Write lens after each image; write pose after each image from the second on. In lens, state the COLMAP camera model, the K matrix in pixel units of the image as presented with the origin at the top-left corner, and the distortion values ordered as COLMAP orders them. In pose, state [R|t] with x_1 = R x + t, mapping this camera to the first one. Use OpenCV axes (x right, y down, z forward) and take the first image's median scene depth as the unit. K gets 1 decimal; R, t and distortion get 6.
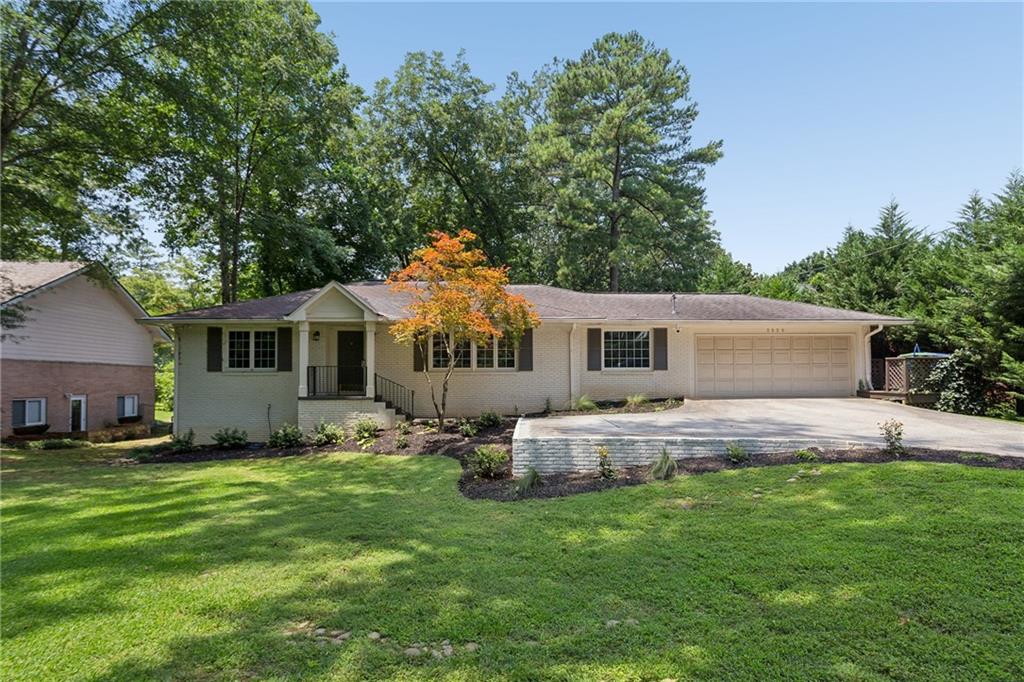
lens RADIAL K [[496.4, 0, 486.5], [0, 496.4, 378.9], [0, 0, 1]] dist [0.003088, 0.000331]
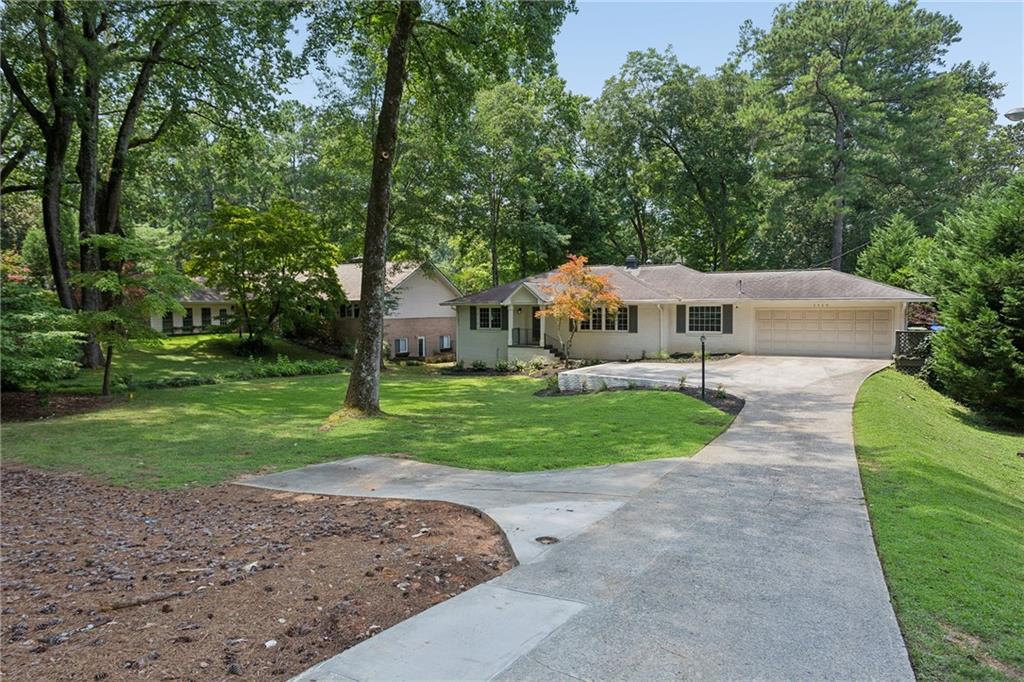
lens RADIAL K [[617.1, 0, 512.7], [0, 617.1, 341.4], [0, 0, 1]] dist [0.002212, 0.000375]
pose [[0.844055, 0.031671, -0.535321, 0.808753], [0.011223, 0.996993, 0.076679, -0.143344], [0.536139, -0.070729, 0.841161, -0.867862]]
